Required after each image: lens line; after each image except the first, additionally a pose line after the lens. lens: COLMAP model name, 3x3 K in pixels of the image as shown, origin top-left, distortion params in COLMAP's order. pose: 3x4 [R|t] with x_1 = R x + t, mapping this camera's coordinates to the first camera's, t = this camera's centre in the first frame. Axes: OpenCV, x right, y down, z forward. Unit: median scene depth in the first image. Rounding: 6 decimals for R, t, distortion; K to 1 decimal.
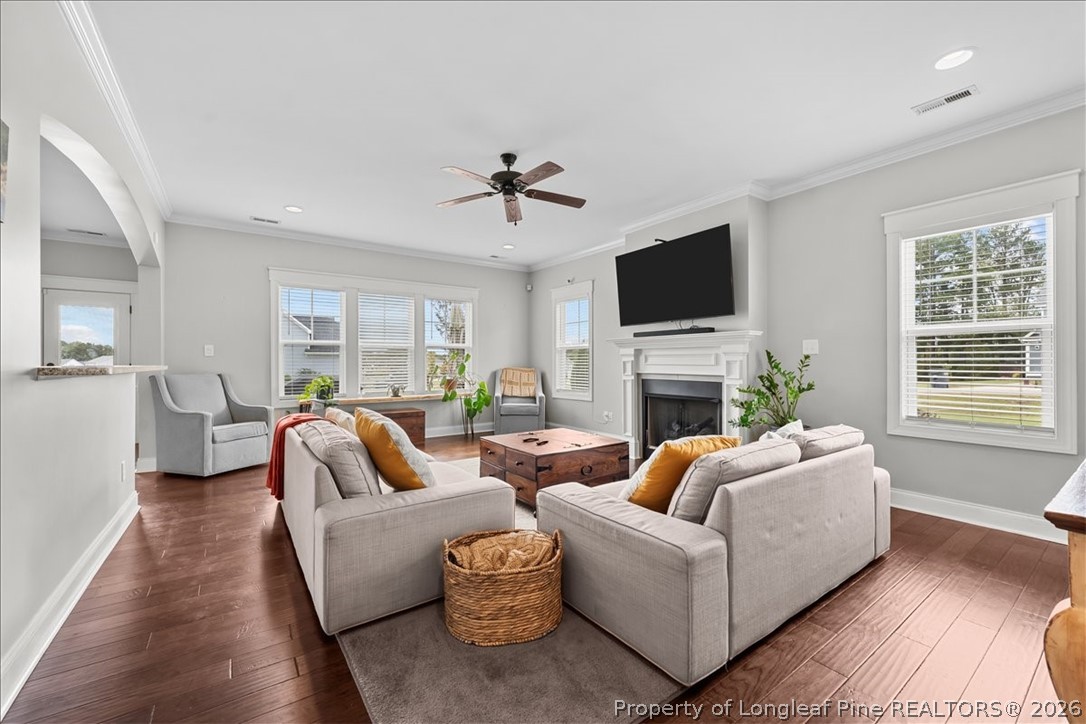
lens RADIAL K [[426.6, 0, 542.3], [0, 426.6, 357.7], [0, 0, 1]] dist [-0.001759, 0.000057]
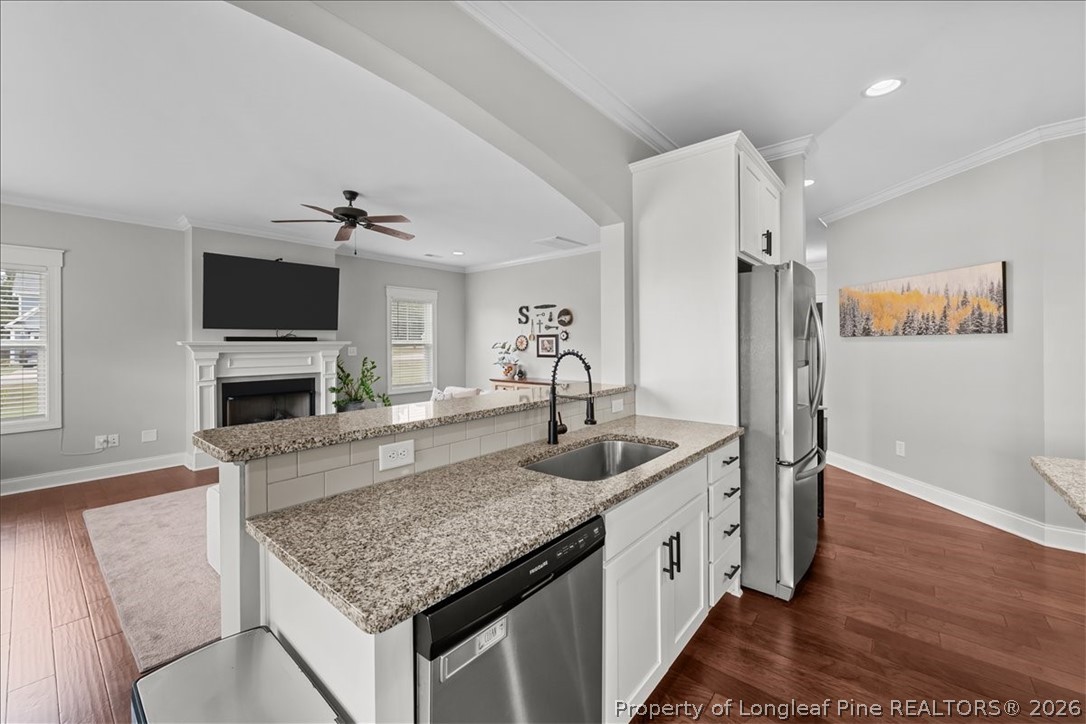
lens RADIAL K [[426.6, 0, 542.3], [0, 426.6, 357.7], [0, 0, 1]] dist [-0.001759, 0.000057]
pose [[-0.252753, -0.032719, 0.966978, -0.925273], [-0.004719, 0.999458, 0.032585, -0.045735], [-0.967519, 0.003673, -0.252770, 0.546067]]
